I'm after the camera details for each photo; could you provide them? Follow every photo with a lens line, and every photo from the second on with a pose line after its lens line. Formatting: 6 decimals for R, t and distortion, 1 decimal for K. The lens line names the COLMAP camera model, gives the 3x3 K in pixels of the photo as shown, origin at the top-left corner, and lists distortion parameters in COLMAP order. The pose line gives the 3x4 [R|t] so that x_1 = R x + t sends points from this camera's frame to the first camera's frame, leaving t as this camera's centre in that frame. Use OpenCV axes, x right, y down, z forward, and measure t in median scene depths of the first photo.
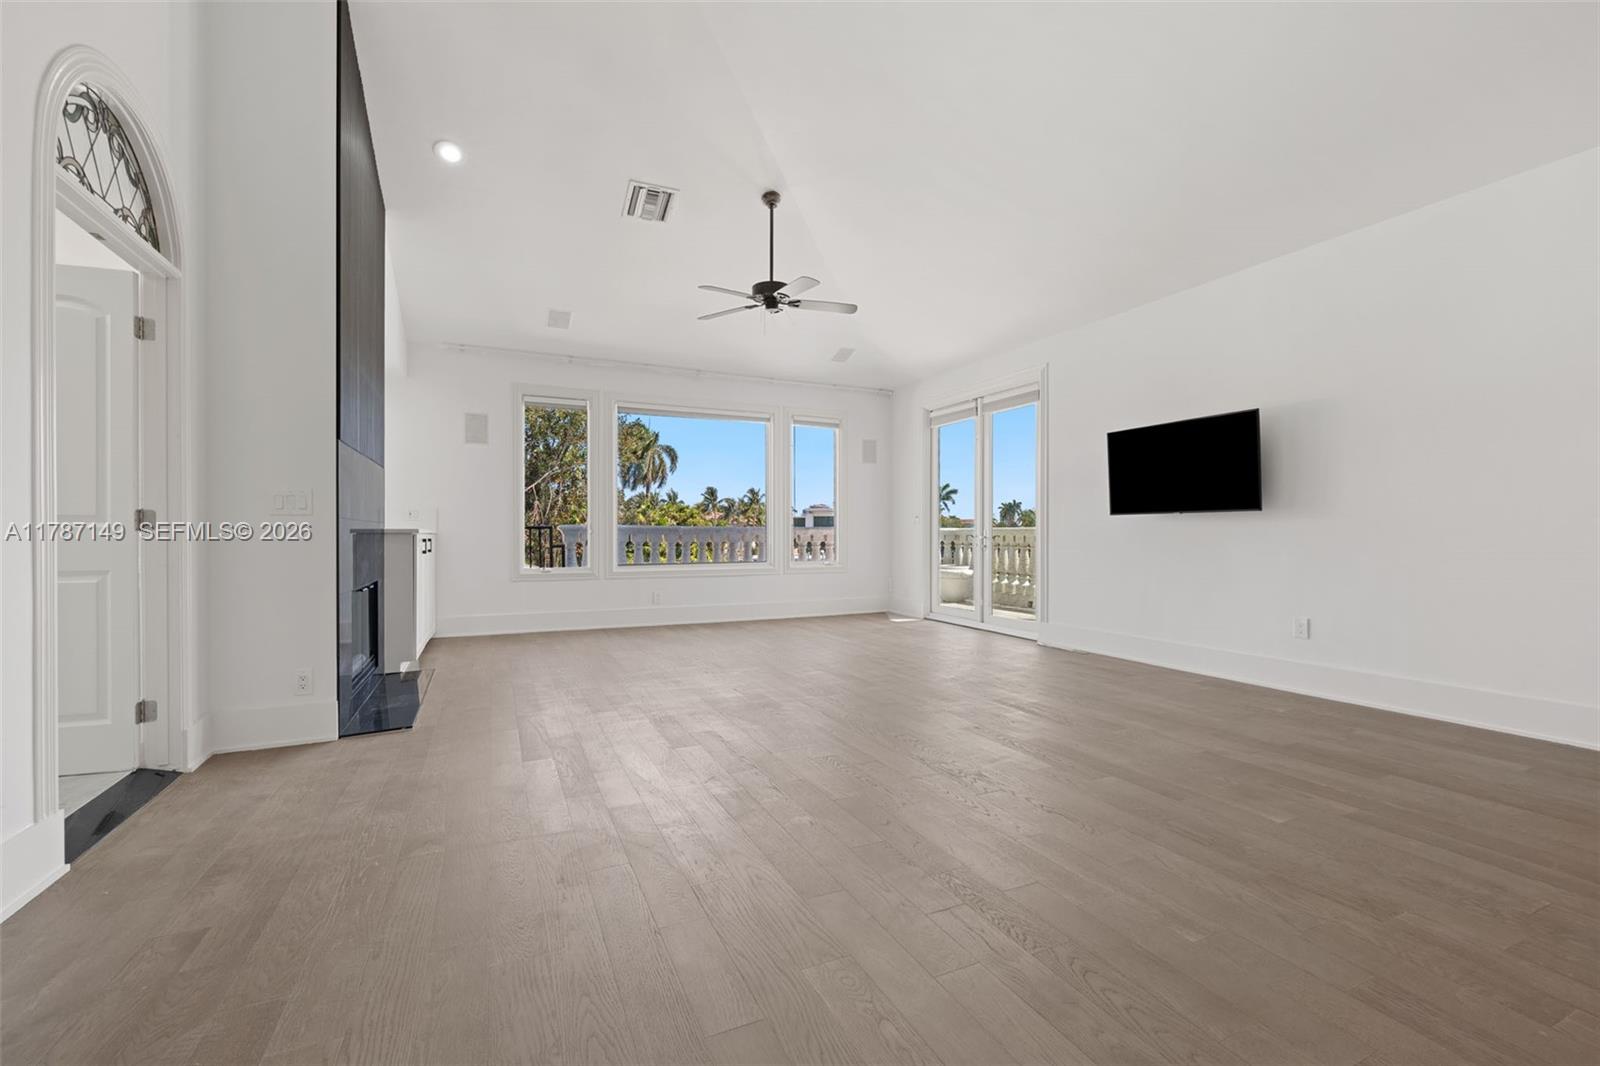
lens RADIAL K [[666.9, 0, 801.2], [0, 666.9, 539.9], [0, 0, 1]] dist [0.002818, 0.000095]
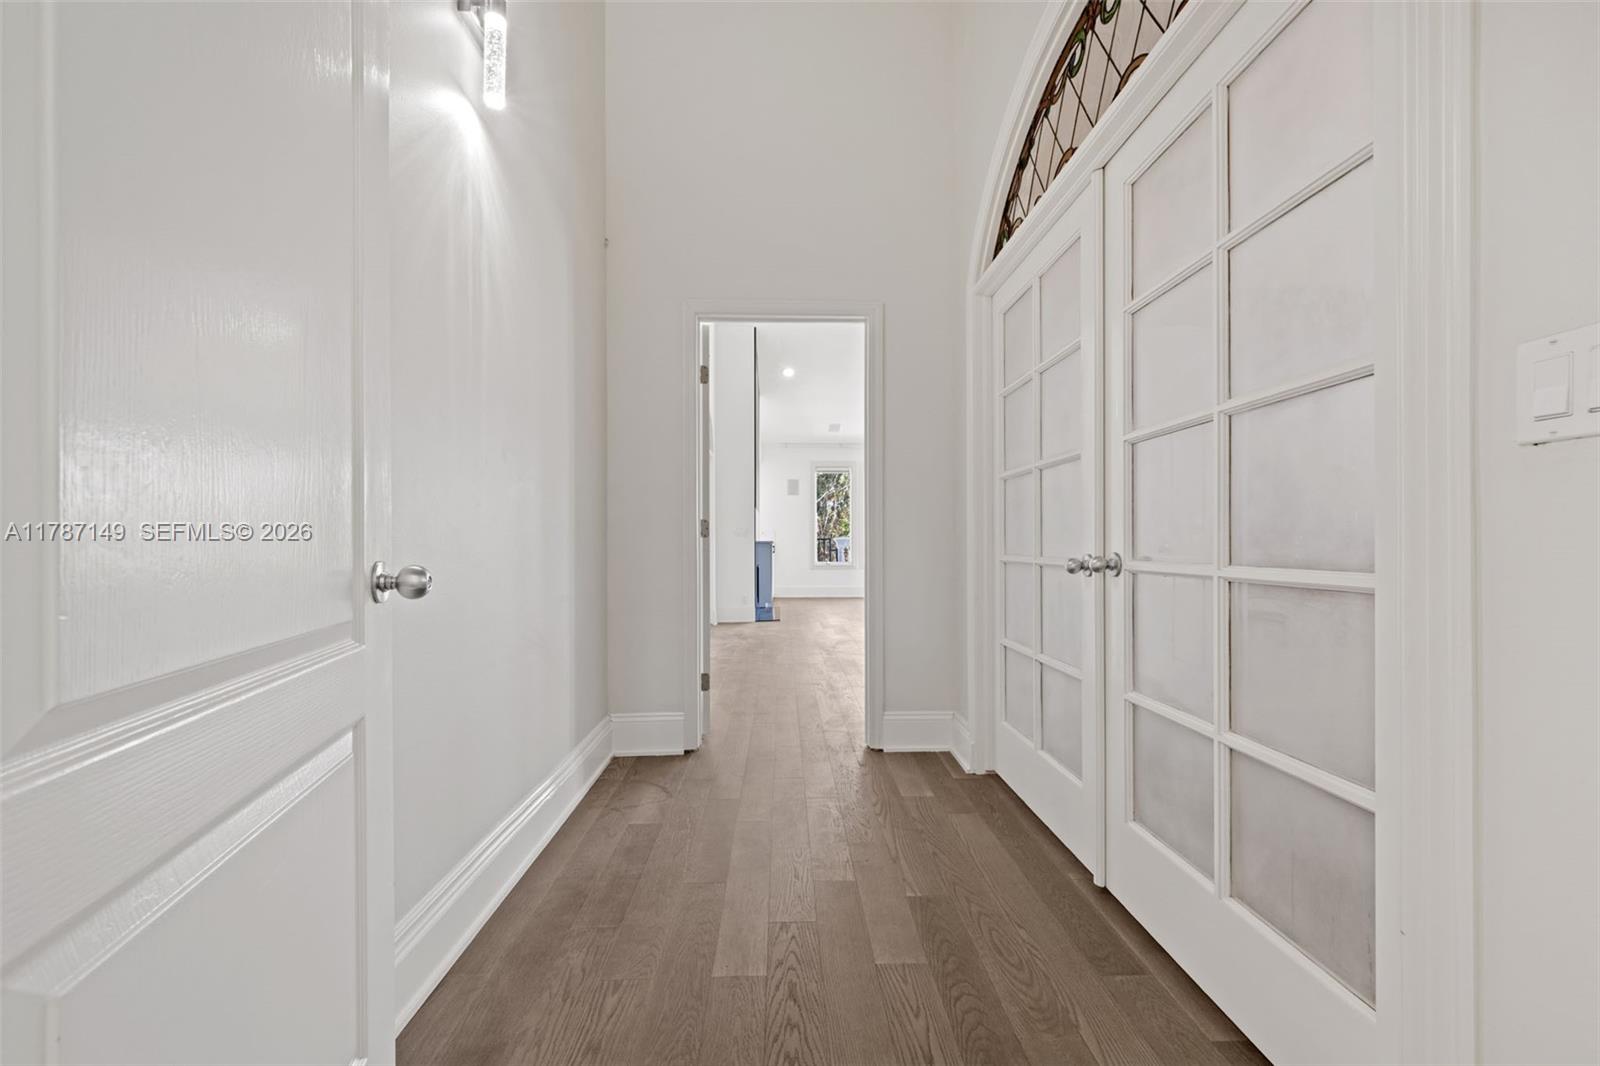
lens RADIAL K [[639.4, 0, 800.7], [0, 639.4, 541.9], [0, 0, 1]] dist [-0.000654, 0.000454]
pose [[0.920801, -0.006732, -0.389974, 0.220446], [0.003491, 0.999953, -0.009017, 0.002835], [0.390016, 0.006942, 0.920782, -0.611827]]
